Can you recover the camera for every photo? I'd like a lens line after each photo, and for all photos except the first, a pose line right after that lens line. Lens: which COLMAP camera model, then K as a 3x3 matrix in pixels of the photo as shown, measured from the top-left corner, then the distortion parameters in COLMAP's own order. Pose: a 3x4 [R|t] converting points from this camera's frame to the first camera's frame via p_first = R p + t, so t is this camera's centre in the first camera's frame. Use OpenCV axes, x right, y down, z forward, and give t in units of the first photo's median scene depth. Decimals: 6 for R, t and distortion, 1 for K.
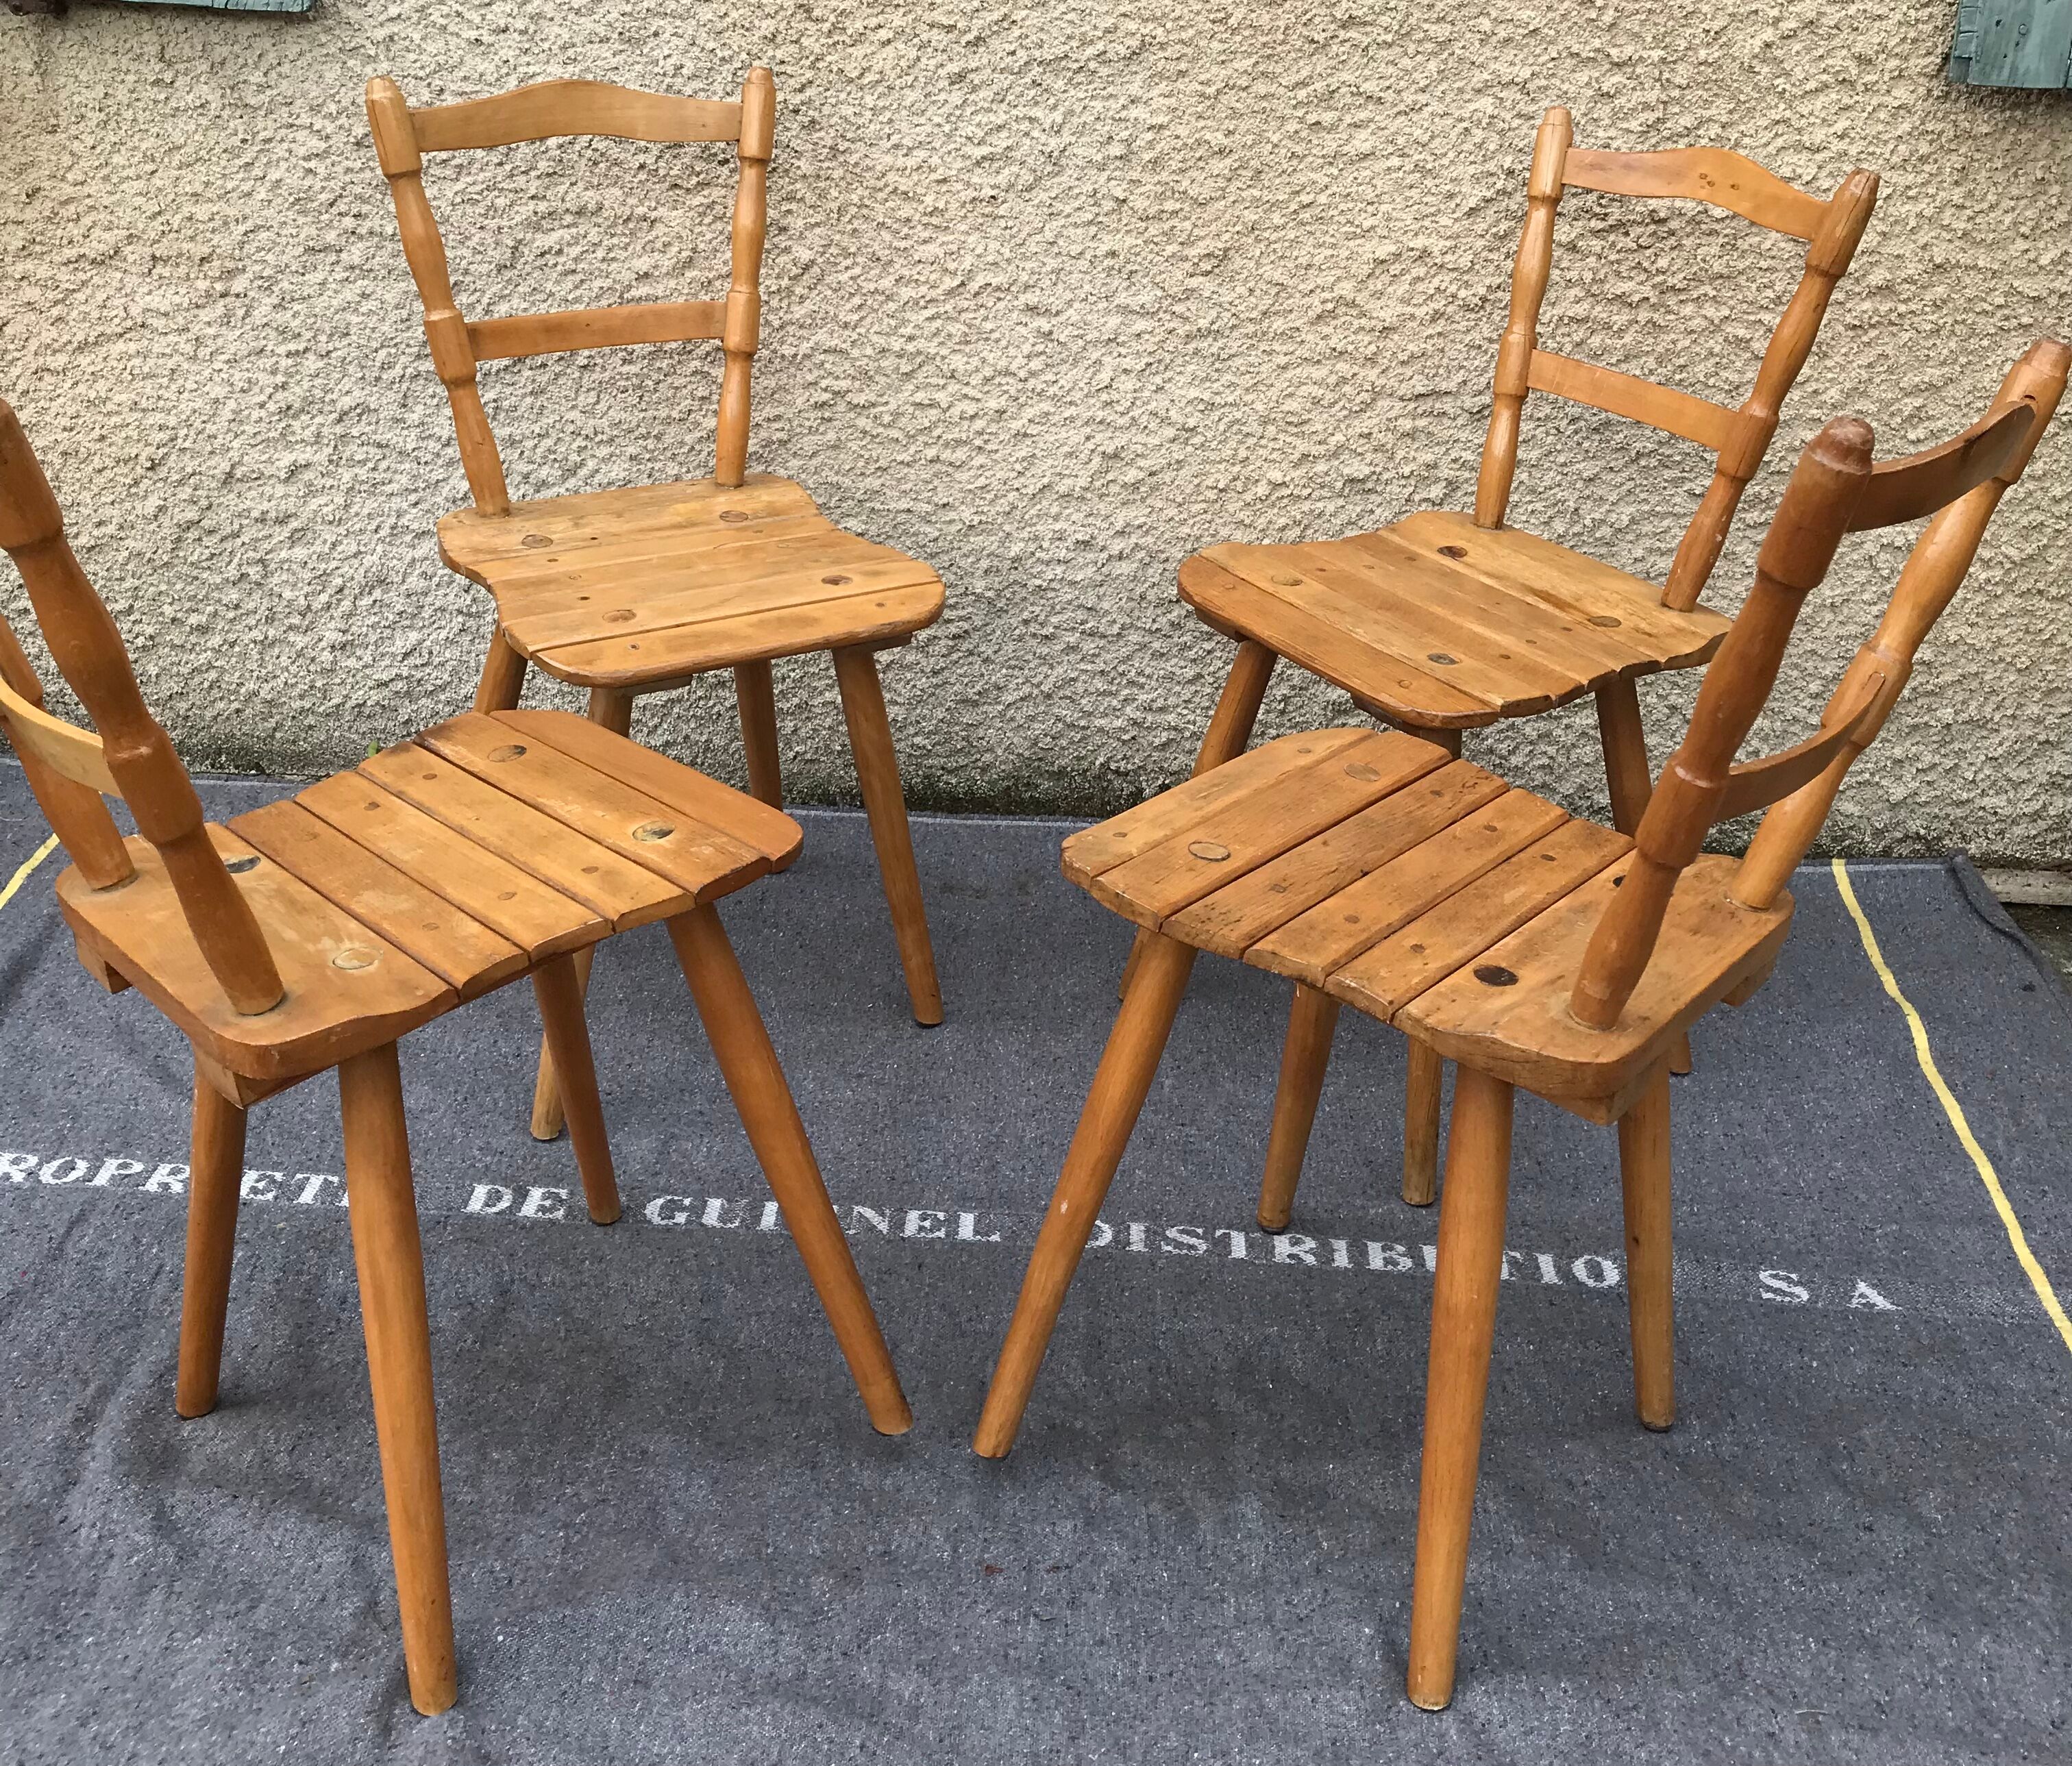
lens RADIAL K [[2252.4, 0, 1046.3], [0, 2252.4, 523.5], [0, 0, 1]] dist [0.061113, 0.000000]
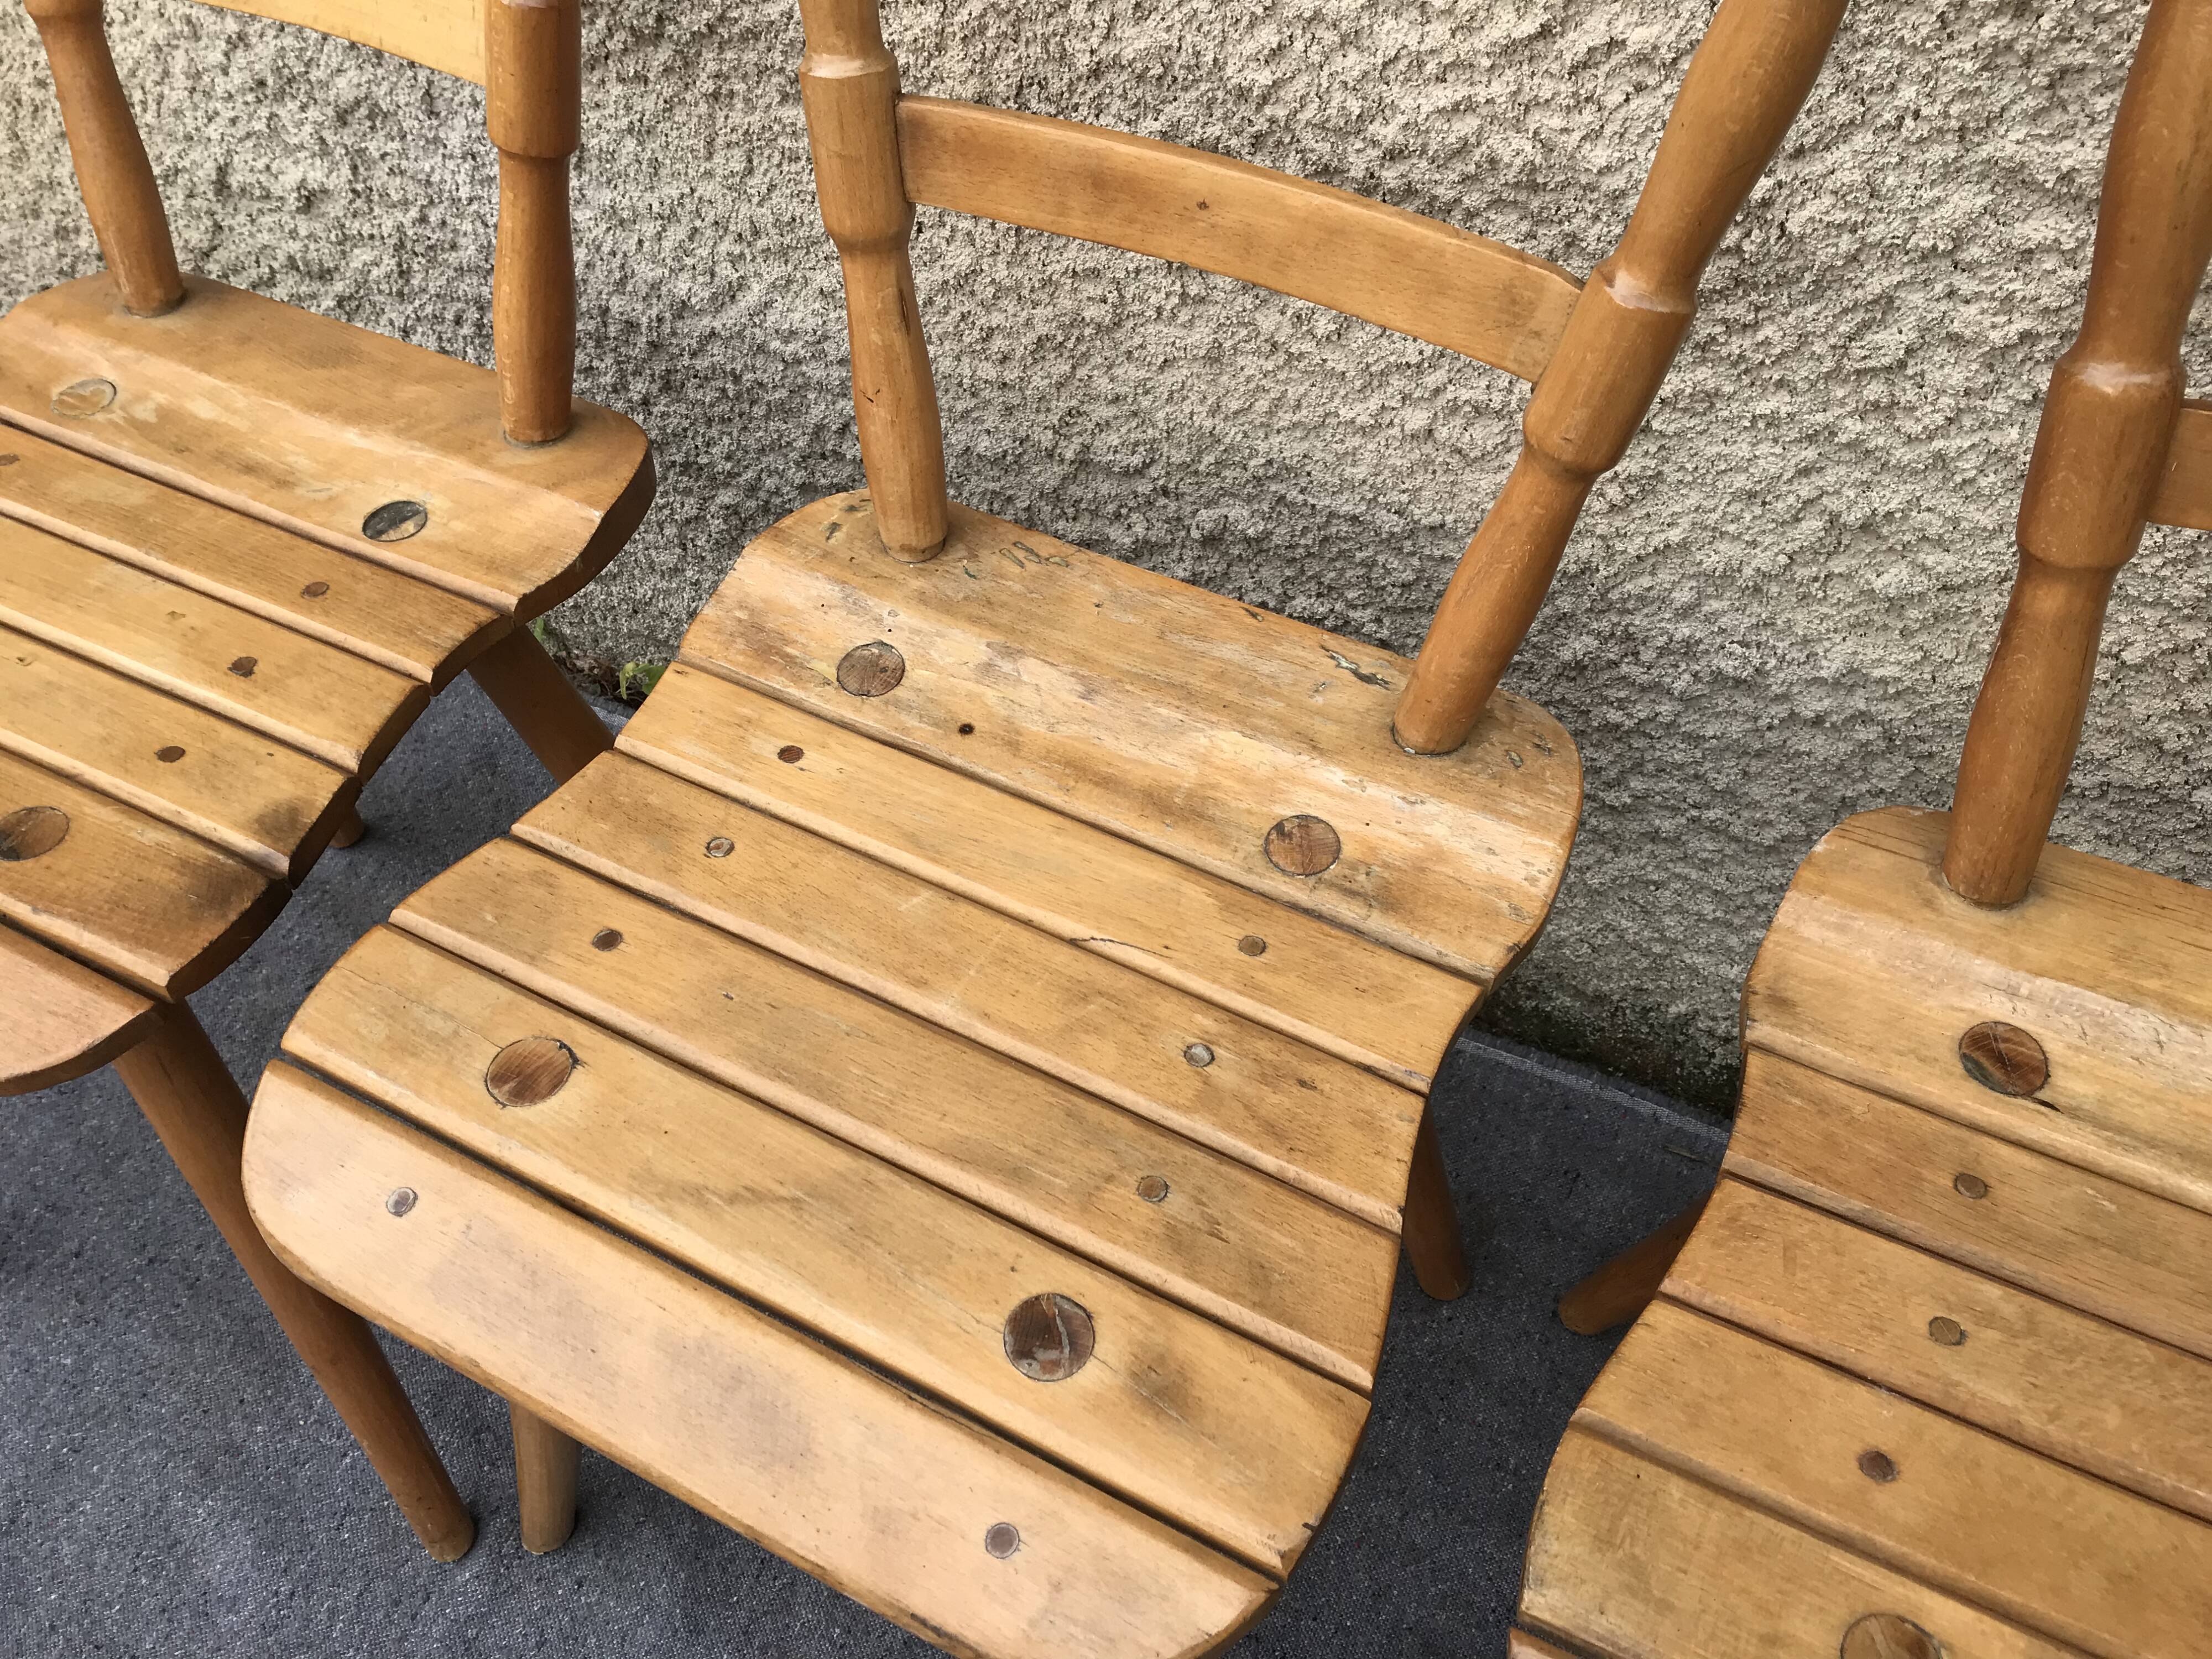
lens RADIAL K [[1812.5, 0, 1101.4], [0, 1812.5, 811.9], [0, 0, 1]] dist [0.032101, -0.025731]
pose [[0.914013, 0.264275, -0.307798, 0.020467], [-0.068477, 0.848326, 0.525028, -0.149081], [0.399864, -0.458805, 0.793477, 0.687931]]
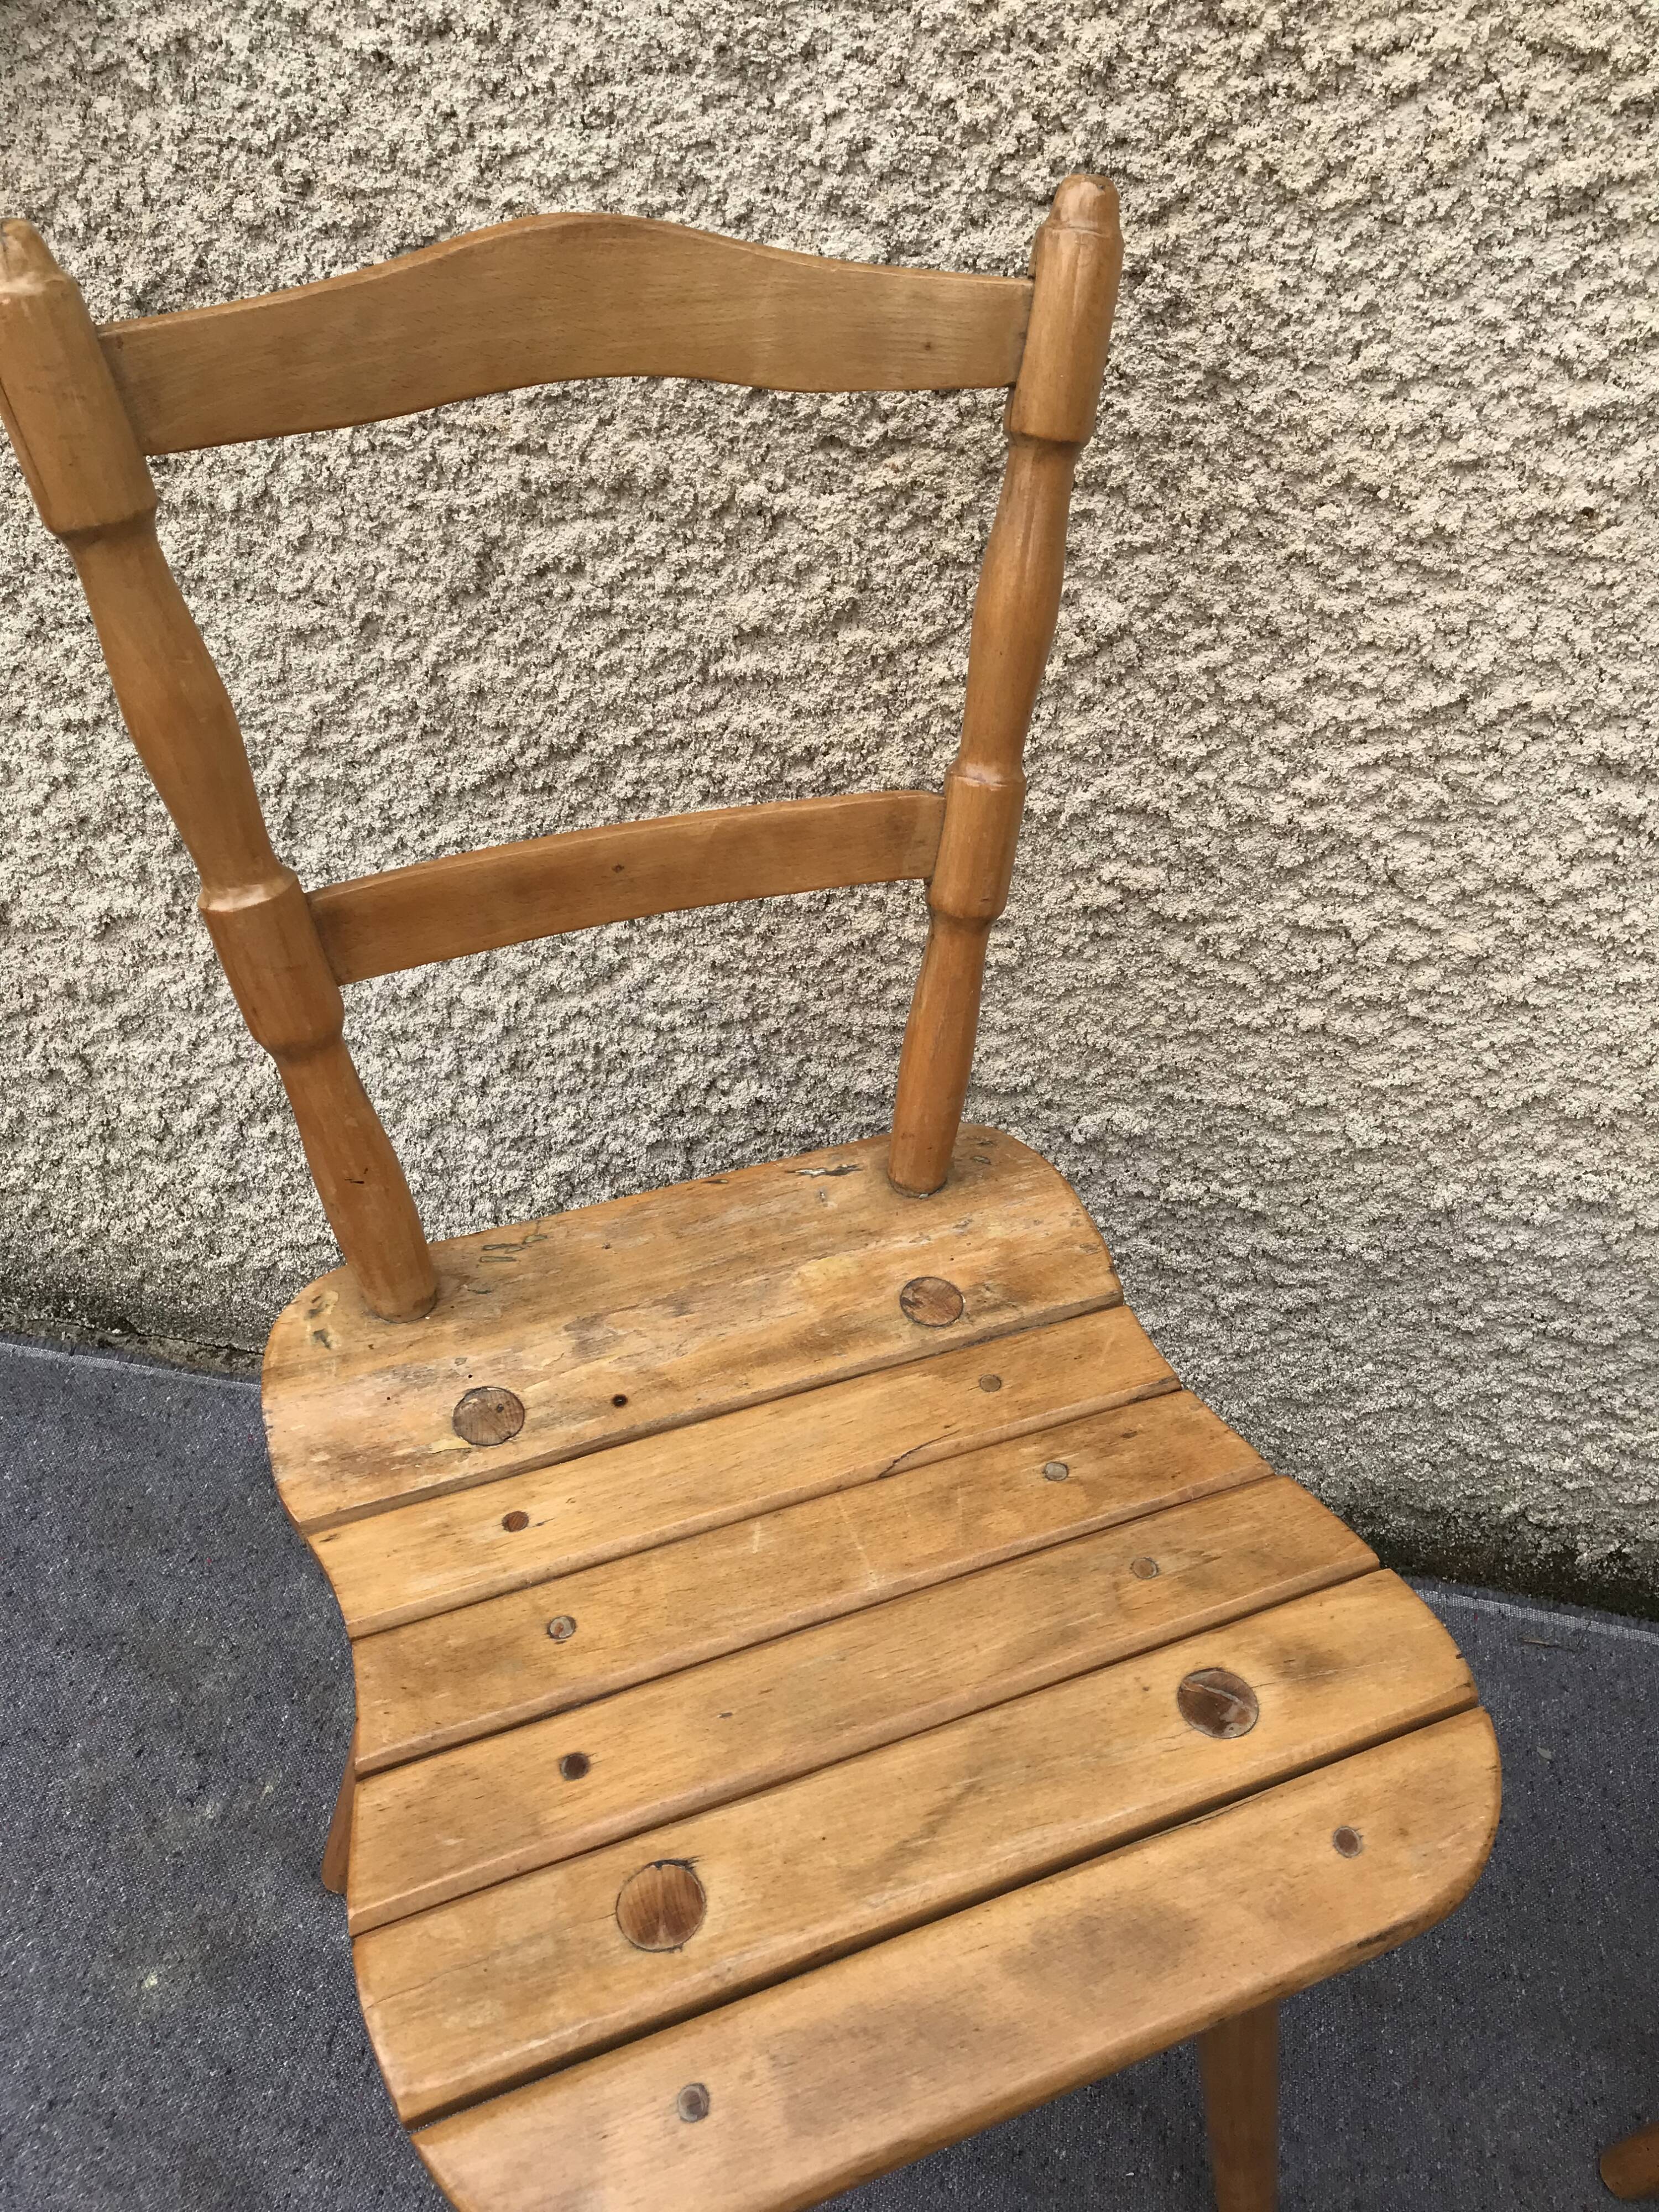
lens RADIAL K [[1812.5, 0, 823.1], [0, 1812.5, 1077.0], [0, 0, 1]] dist [0.032101, -0.025731]
pose [[0.990643, 0.089533, -0.103002, -0.118199], [-0.049981, 0.940305, 0.336643, -0.151741], [0.126994, -0.328345, 0.935982, 0.627278]]
